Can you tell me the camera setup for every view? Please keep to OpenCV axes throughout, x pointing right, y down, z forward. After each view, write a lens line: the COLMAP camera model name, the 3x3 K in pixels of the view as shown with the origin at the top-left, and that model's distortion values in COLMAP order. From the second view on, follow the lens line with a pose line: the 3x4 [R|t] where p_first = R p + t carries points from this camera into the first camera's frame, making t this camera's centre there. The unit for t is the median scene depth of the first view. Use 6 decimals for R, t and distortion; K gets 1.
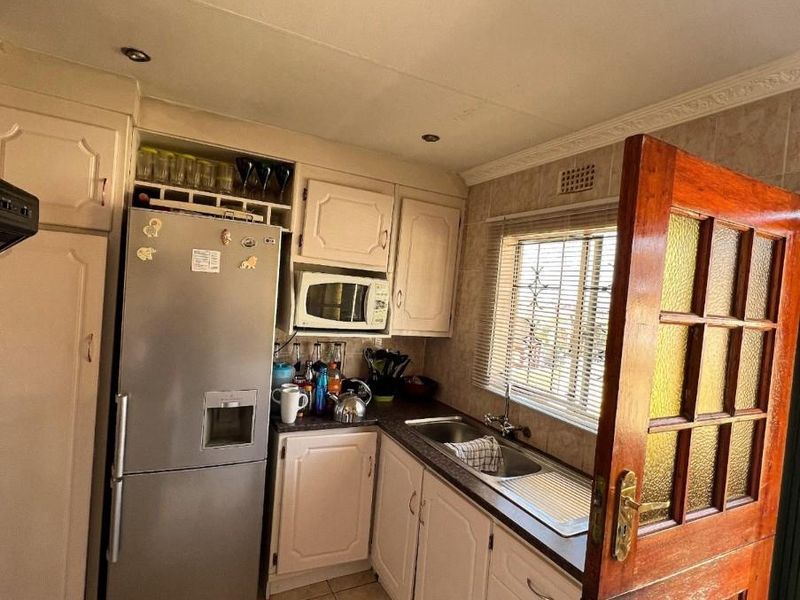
lens RADIAL K [[430.3, 0, 400.0], [0, 430.3, 300.0], [0, 0, 1]] dist [0.000768, -0.000070]
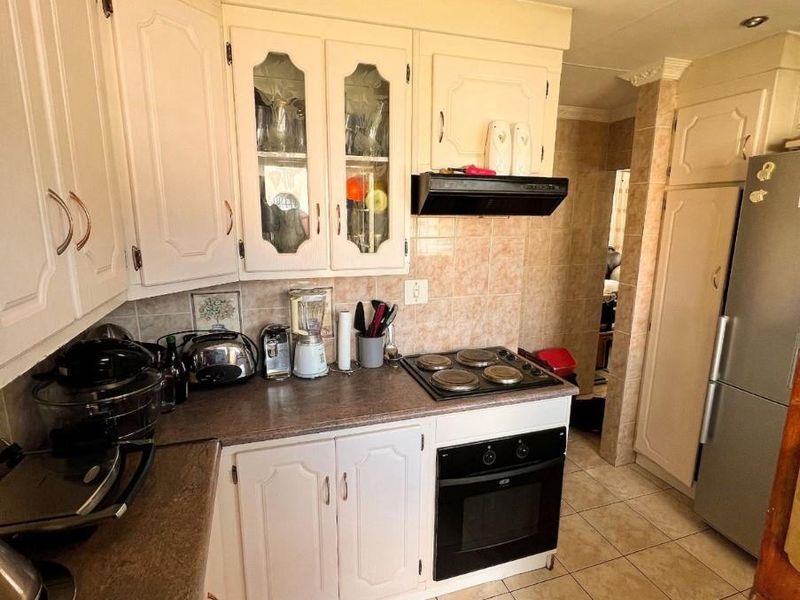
lens RADIAL K [[430.3, 0, 400.0], [0, 430.3, 300.0], [0, 0, 1]] dist [0.000768, -0.000070]
pose [[-0.166598, 0.106258, -0.980283, 0.696816], [-0.049095, 0.992049, 0.115877, 0.076794], [0.984802, 0.067432, -0.160057, 0.280790]]
